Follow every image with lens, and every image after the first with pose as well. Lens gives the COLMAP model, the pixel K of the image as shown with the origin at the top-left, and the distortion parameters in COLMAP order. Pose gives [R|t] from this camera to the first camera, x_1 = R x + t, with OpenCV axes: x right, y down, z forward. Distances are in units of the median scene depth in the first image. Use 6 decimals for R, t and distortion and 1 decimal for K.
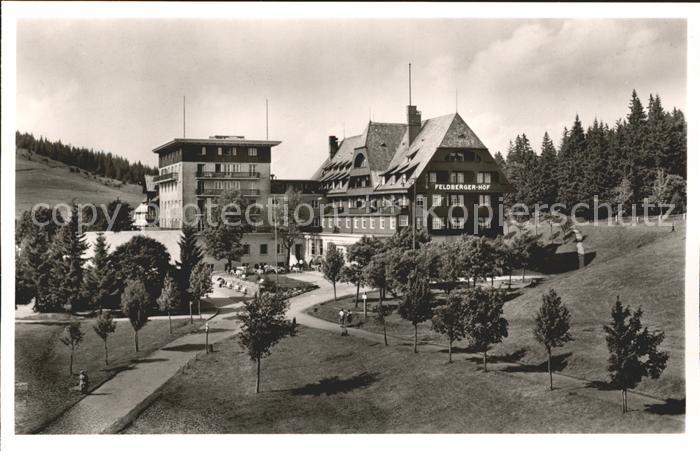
lens RADIAL K [[875.1, 0, 350.0], [0, 875.1, 225.5], [0, 0, 1]] dist [-0.013776, -0.005580]
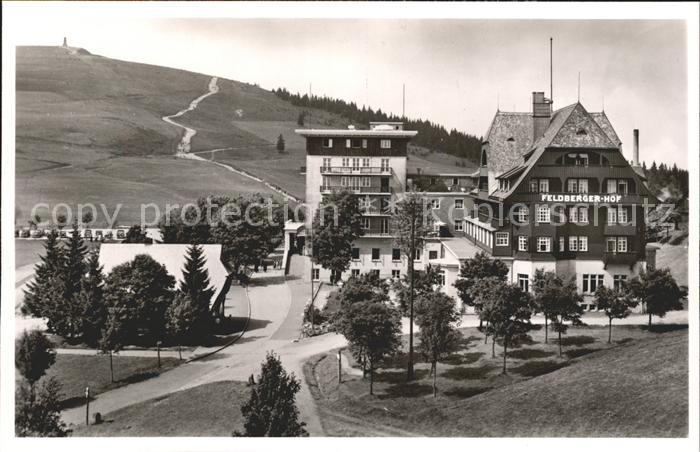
lens RADIAL K [[869.0, 0, 349.8], [0, 869.0, 179.0], [0, 0, 1]] dist [0.002064, -0.019915]
pose [[0.928974, 0.017967, -0.369710, 0.198946], [-0.022696, 0.999707, -0.008443, -0.044784], [0.369450, 0.016234, 0.929109, 0.190027]]
